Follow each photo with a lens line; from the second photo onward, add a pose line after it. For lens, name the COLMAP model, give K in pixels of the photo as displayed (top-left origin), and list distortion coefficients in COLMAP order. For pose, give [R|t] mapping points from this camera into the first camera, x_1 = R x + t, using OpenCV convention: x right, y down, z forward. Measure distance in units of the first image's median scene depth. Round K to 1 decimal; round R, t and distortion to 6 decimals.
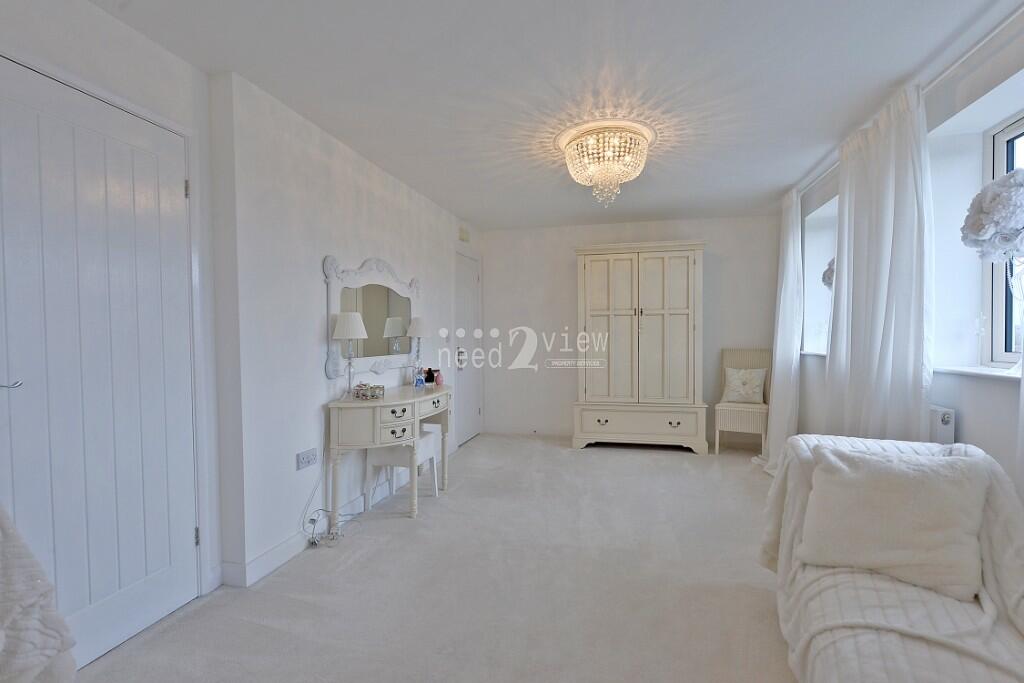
lens RADIAL K [[451.0, 0, 560.1], [0, 451.0, 355.5], [0, 0, 1]] dist [-0.000712, -0.000250]
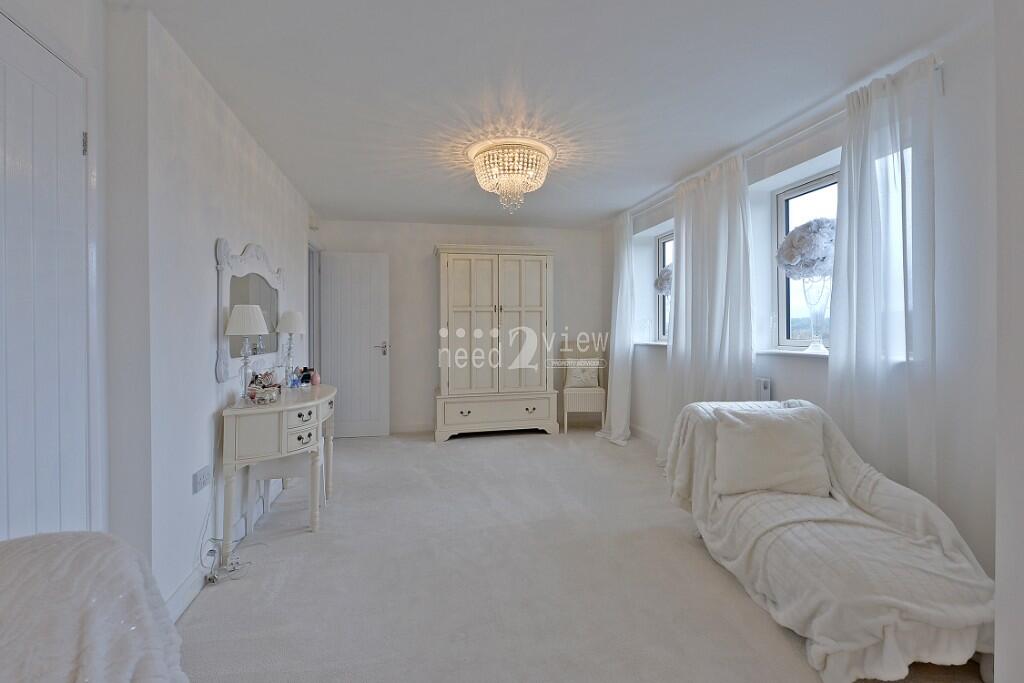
lens RADIAL K [[450.2, 0, 512.0], [0, 450.2, 341.5], [0, 0, 1]] dist [0.001638, 0.000021]
pose [[0.914506, -0.015236, 0.404286, -0.349050], [0.024516, 0.999541, -0.017787, 0.003286], [-0.403829, 0.026177, 0.914460, -0.002114]]
